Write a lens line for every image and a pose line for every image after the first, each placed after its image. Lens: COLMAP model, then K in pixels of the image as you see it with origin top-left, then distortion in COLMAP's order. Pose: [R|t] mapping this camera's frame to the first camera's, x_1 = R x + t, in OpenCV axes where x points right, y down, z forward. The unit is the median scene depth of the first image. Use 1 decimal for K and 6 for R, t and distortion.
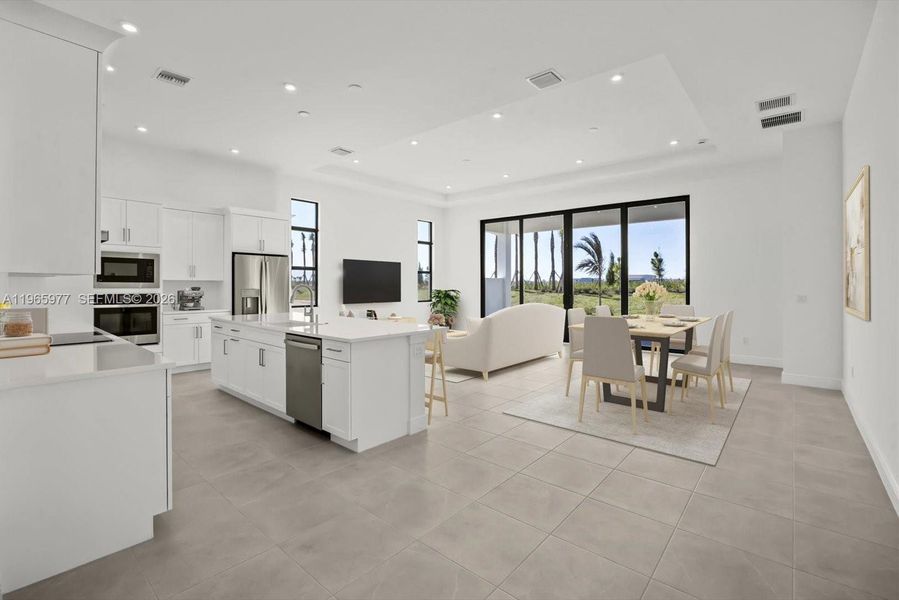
lens RADIAL K [[400.8, 0, 436.9], [0, 400.8, 281.8], [0, 0, 1]] dist [-0.001158, 0.000003]
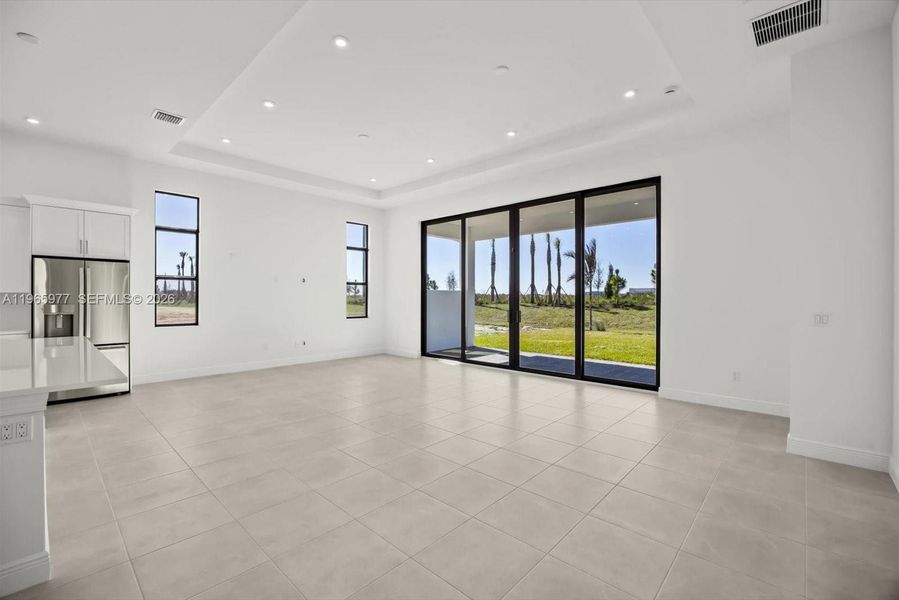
lens RADIAL K [[387.8, 0, 430.3], [0, 387.8, 298.5], [0, 0, 1]] dist [-0.002398, -0.000721]
pose [[0.998905, -0.000739, -0.046782, 0.262610], [0.001117, 0.999967, 0.008060, 0.002481], [0.046775, -0.008103, 0.998873, 0.292632]]
